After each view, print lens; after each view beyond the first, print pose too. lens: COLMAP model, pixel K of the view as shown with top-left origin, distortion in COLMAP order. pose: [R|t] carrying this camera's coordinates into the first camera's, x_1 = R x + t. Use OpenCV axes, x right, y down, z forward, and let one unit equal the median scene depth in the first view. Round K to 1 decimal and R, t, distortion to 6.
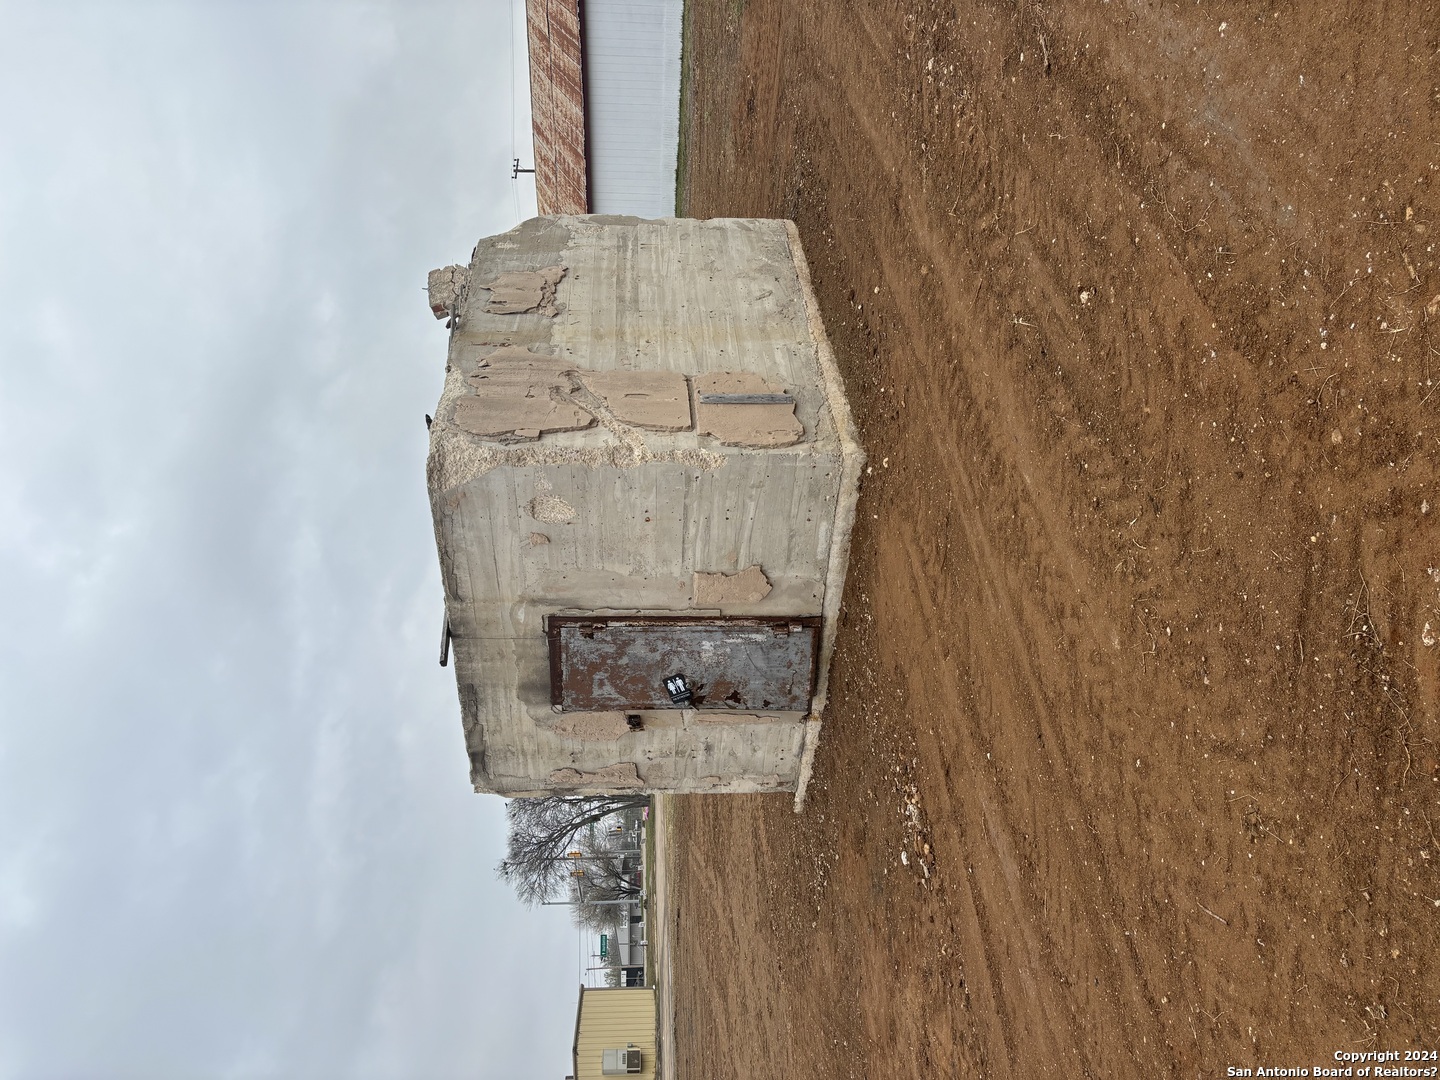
lens RADIAL K [[1081.6, 0, 698.0], [0, 1081.6, 540.2], [0, 0, 1]] dist [0.009152, -0.001625]
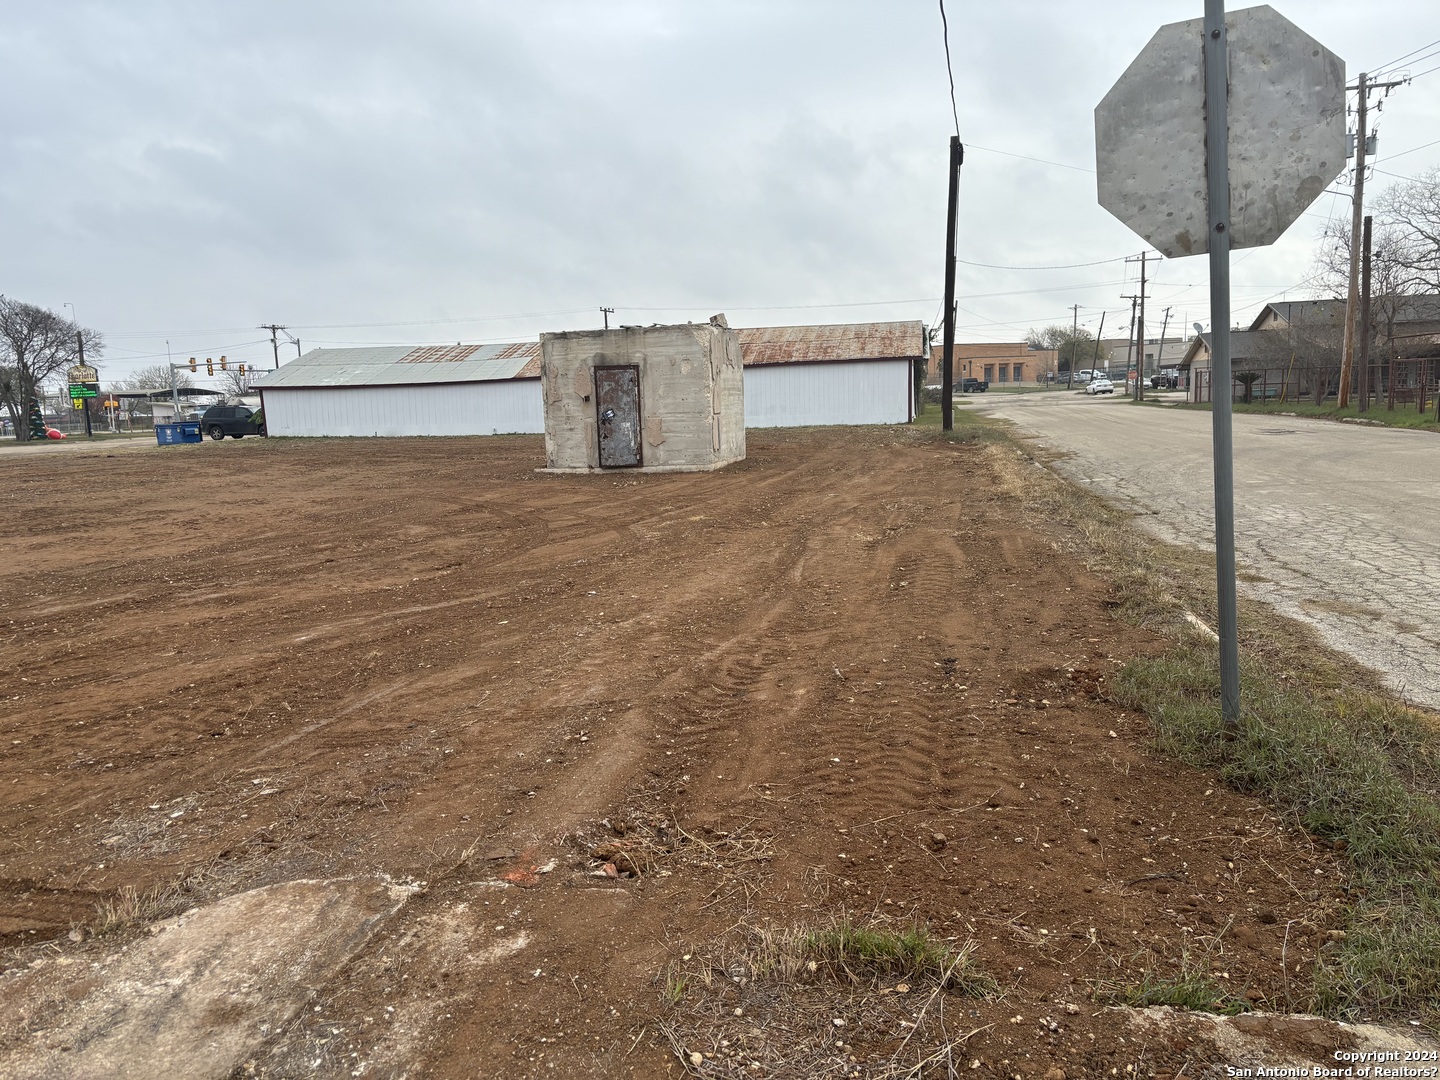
lens RADIAL K [[1081.6, 0, 698.0], [0, 1081.6, 540.2], [0, 0, 1]] dist [0.009152, -0.001625]
pose [[0.065477, 0.994967, 0.075847, 0.097038], [-0.881381, 0.093305, -0.463099, 1.159734], [-0.467845, -0.036527, 0.883055, -1.393485]]
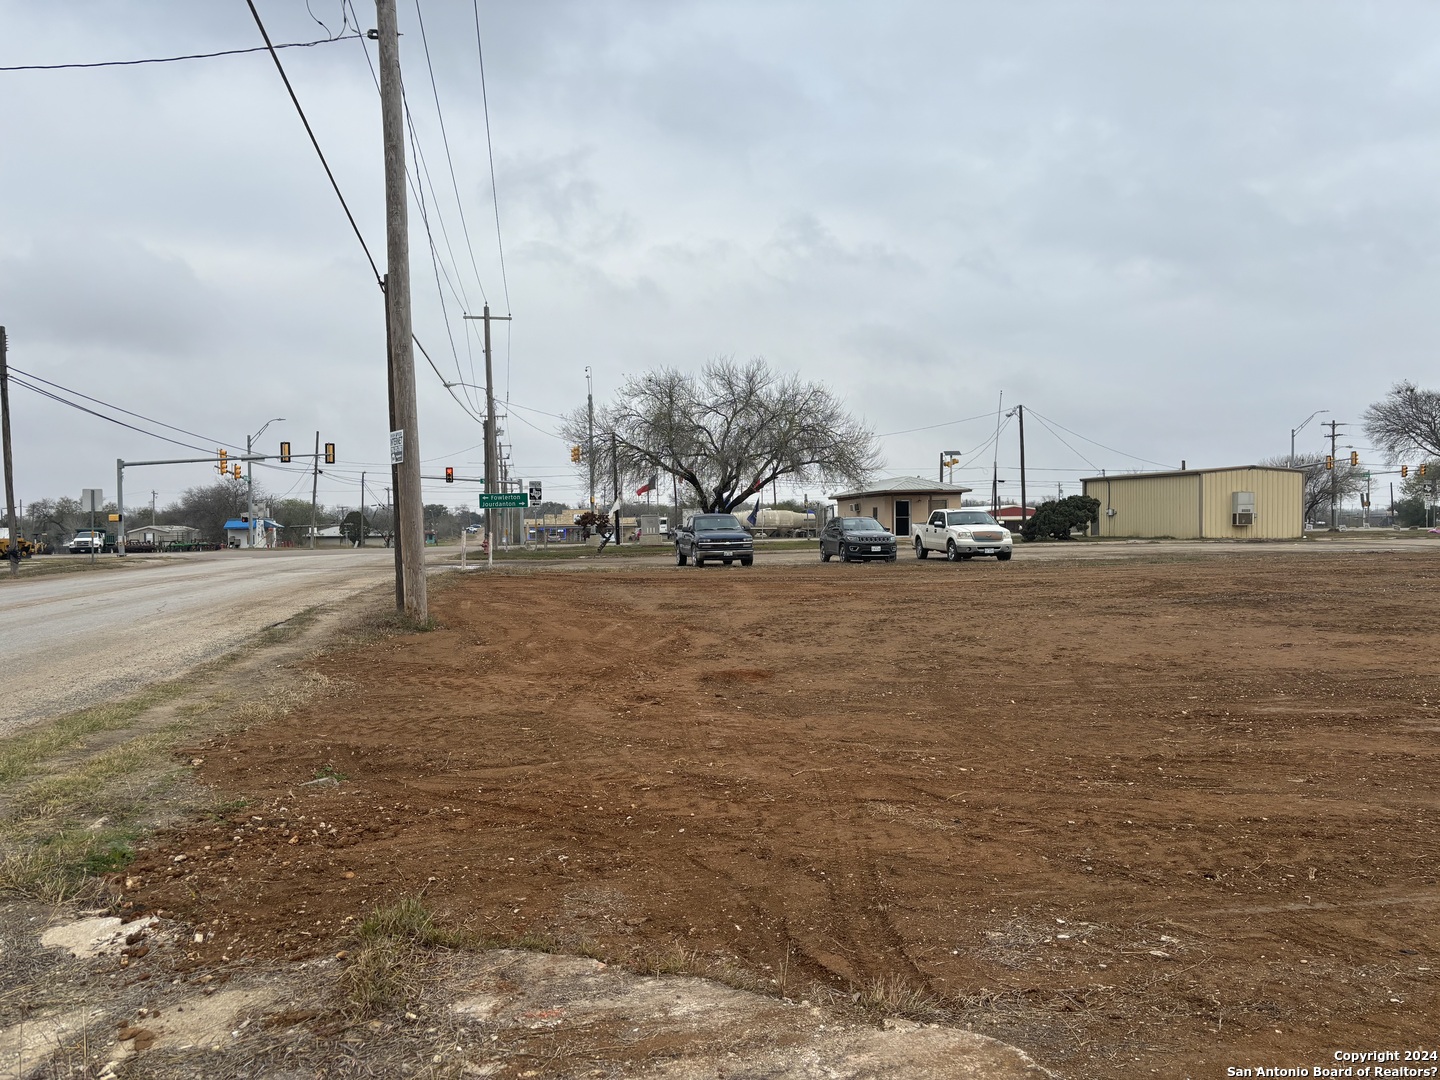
lens RADIAL K [[1081.6, 0, 698.0], [0, 1081.6, 540.2], [0, 0, 1]] dist [0.009152, -0.001625]
pose [[-0.025070, 0.999121, -0.033607, 0.089350], [-0.758800, 0.002868, 0.651317, 0.975564], [0.650841, 0.041829, 0.758061, -1.329563]]
